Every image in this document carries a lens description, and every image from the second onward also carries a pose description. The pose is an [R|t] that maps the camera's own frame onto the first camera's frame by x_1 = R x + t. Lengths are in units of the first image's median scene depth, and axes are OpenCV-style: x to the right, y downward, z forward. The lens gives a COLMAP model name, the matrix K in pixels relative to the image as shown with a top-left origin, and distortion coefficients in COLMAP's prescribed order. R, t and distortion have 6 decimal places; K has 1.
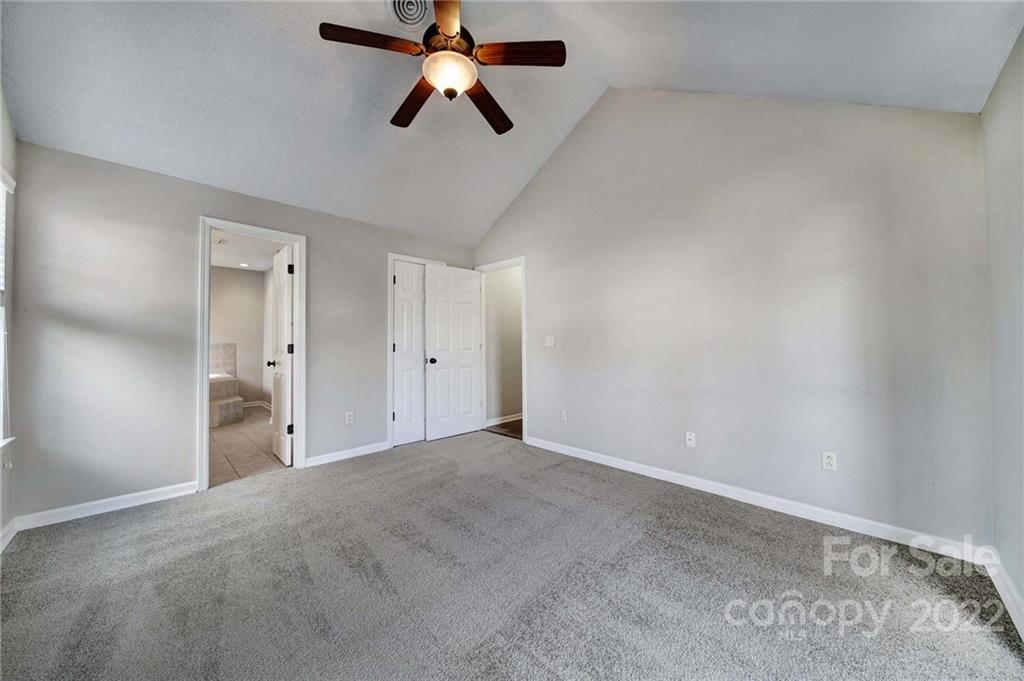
lens RADIAL K [[357.2, 0, 510.4], [0, 357.2, 336.5], [0, 0, 1]] dist [0.000515, -0.002459]
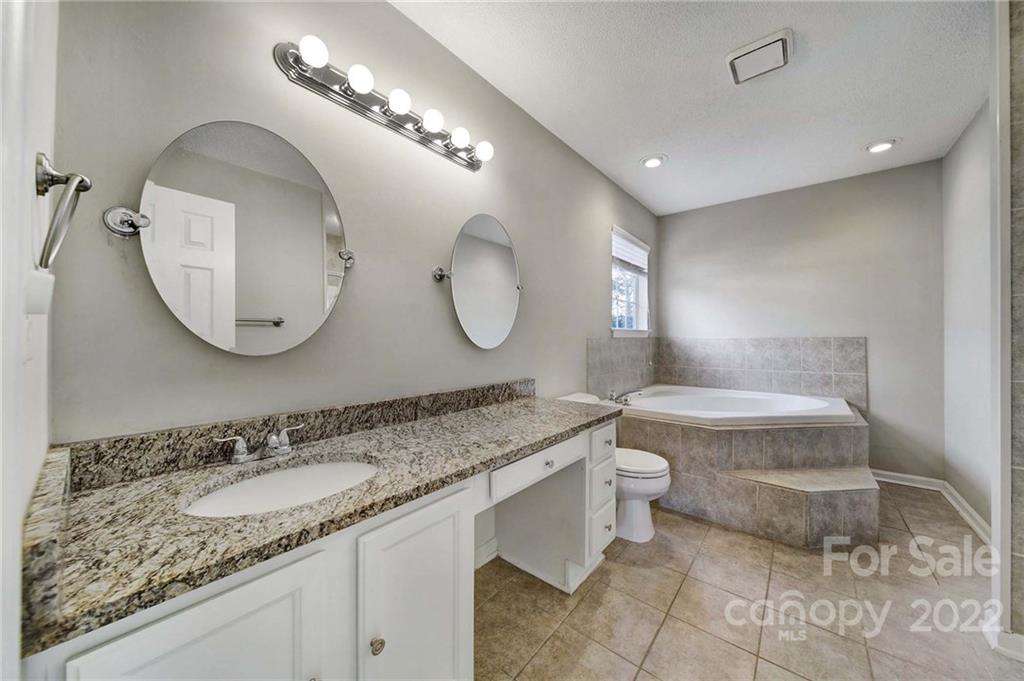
lens RADIAL K [[357.2, 0, 510.4], [0, 357.2, 336.5], [0, 0, 1]] dist [0.000515, -0.002459]
pose [[0.069251, -0.006068, -0.997581, -0.368175], [0.028555, 0.999584, -0.004097, 0.008368], [0.997190, -0.028202, 0.069396, 0.541738]]
